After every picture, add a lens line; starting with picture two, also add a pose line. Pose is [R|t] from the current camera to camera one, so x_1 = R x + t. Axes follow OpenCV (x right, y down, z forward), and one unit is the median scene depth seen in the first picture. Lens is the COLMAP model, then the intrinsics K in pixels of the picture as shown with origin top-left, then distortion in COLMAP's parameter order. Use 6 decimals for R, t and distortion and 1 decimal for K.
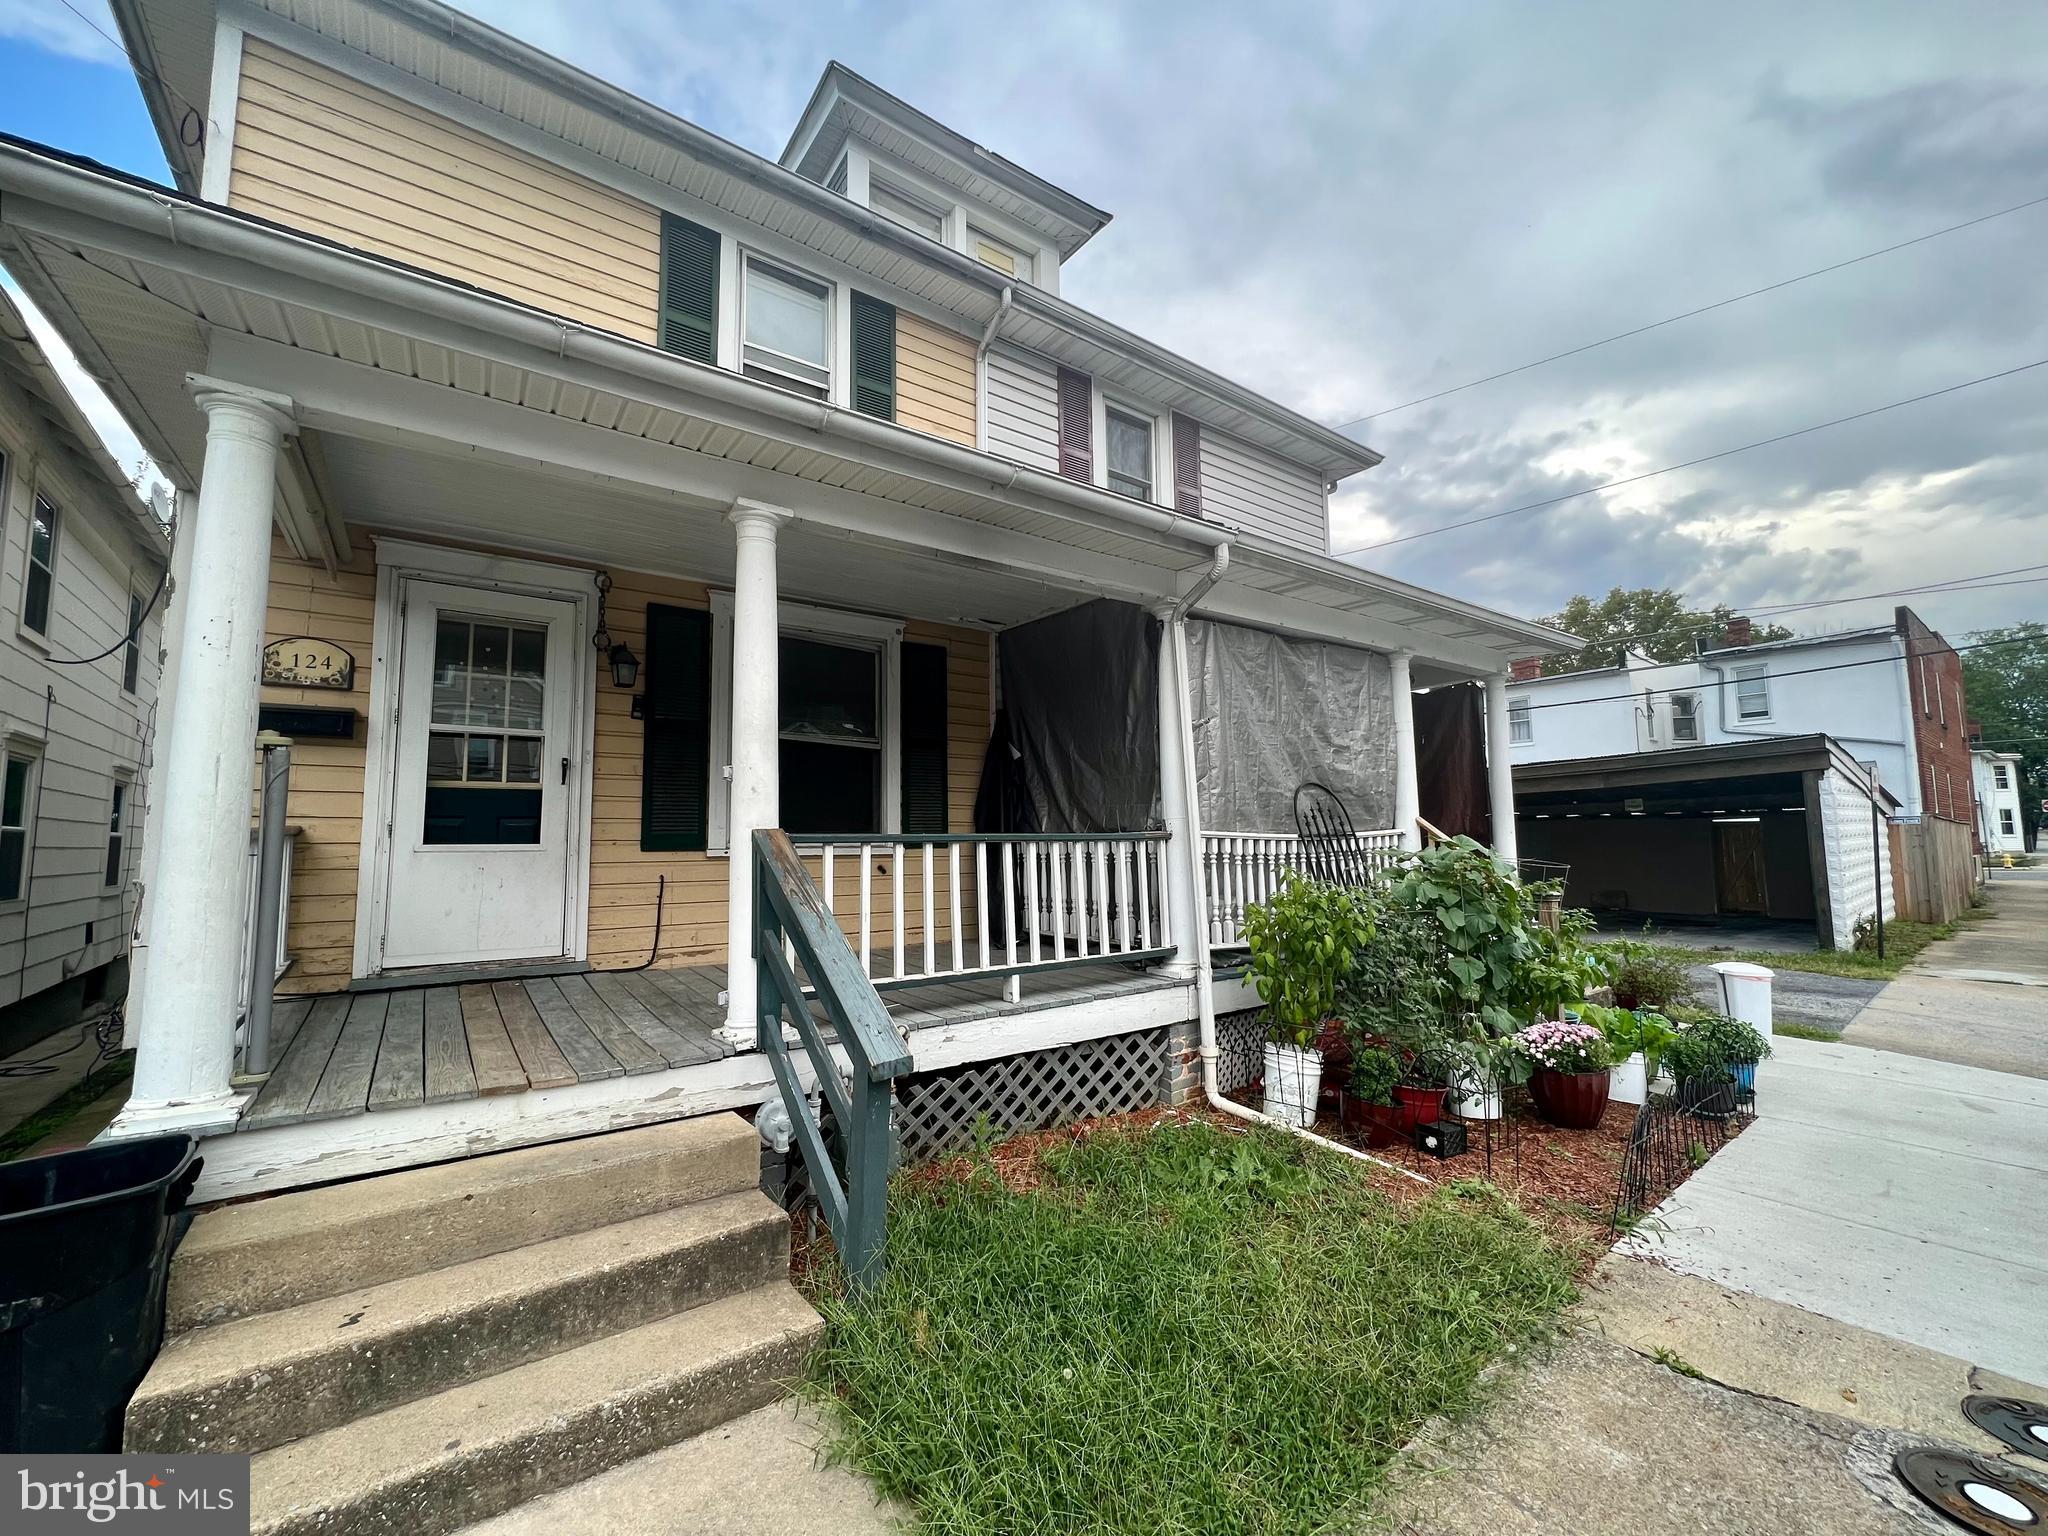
lens RADIAL K [[830.8, 0, 1023.0], [0, 830.8, 767.9], [0, 0, 1]] dist [0.010471, -0.000079]
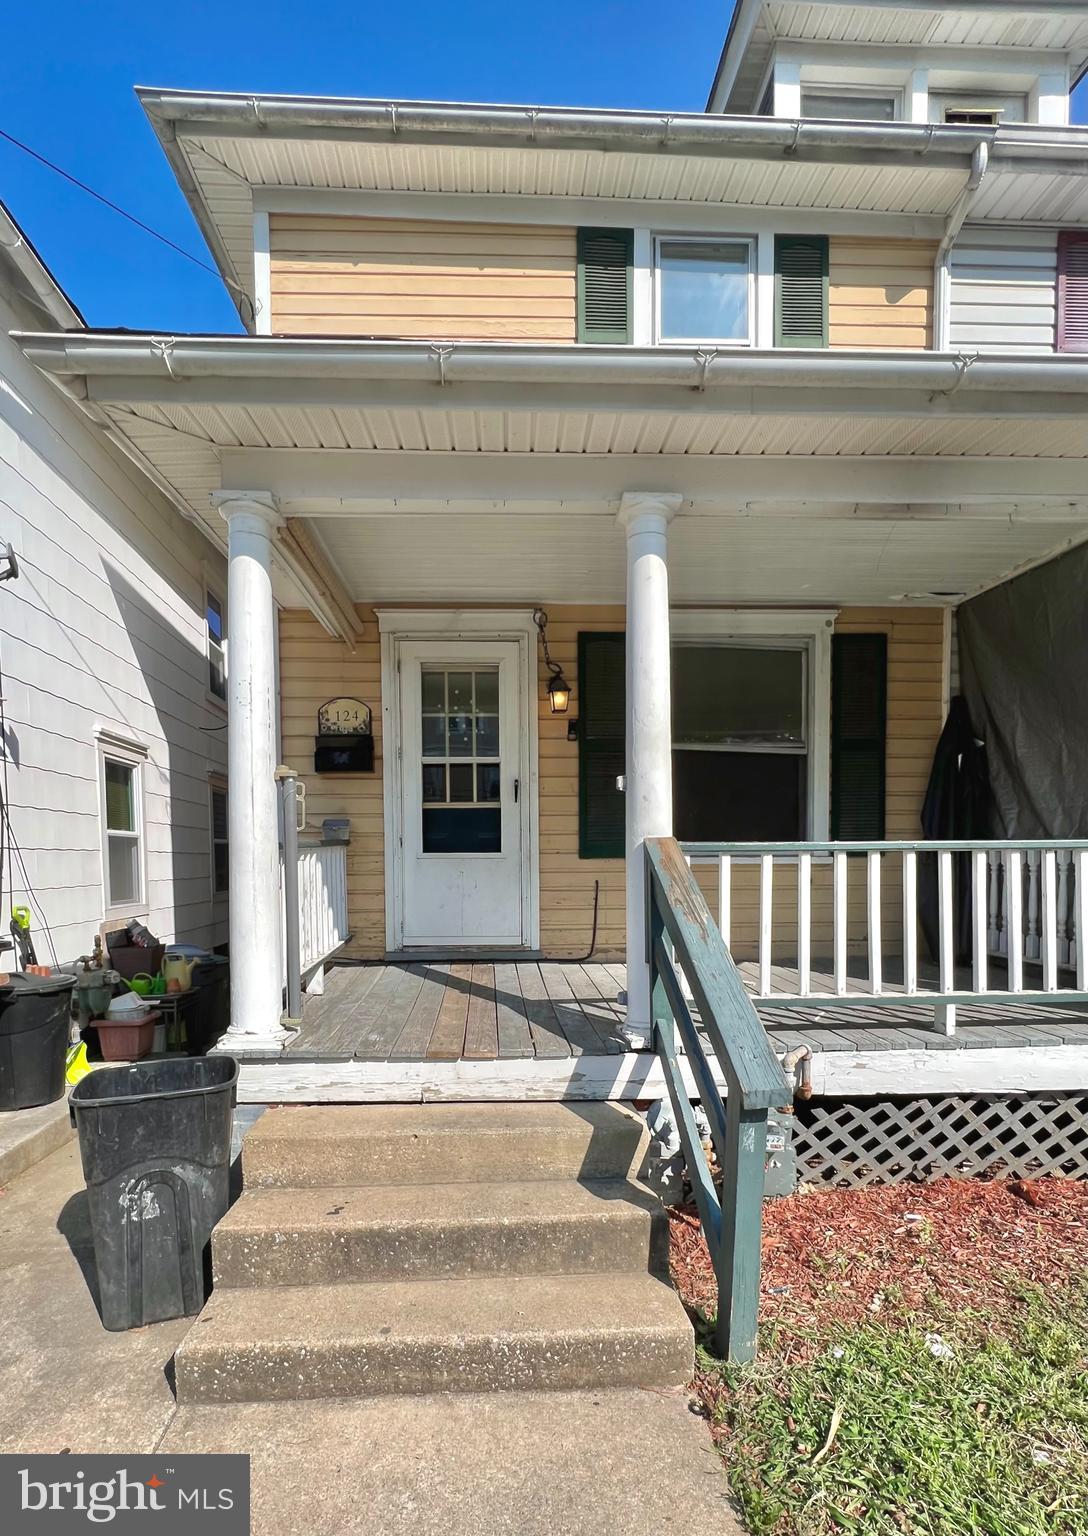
lens RADIAL K [[750.9, 0, 509.4], [0, 750.9, 895.9], [0, 0, 1]] dist [0.003268, -0.001635]
pose [[0.836736, 0.031949, -0.546674, 0.031751], [0.049201, 0.989873, 0.133157, 0.011559], [0.545392, -0.138314, 0.826690, 0.124456]]
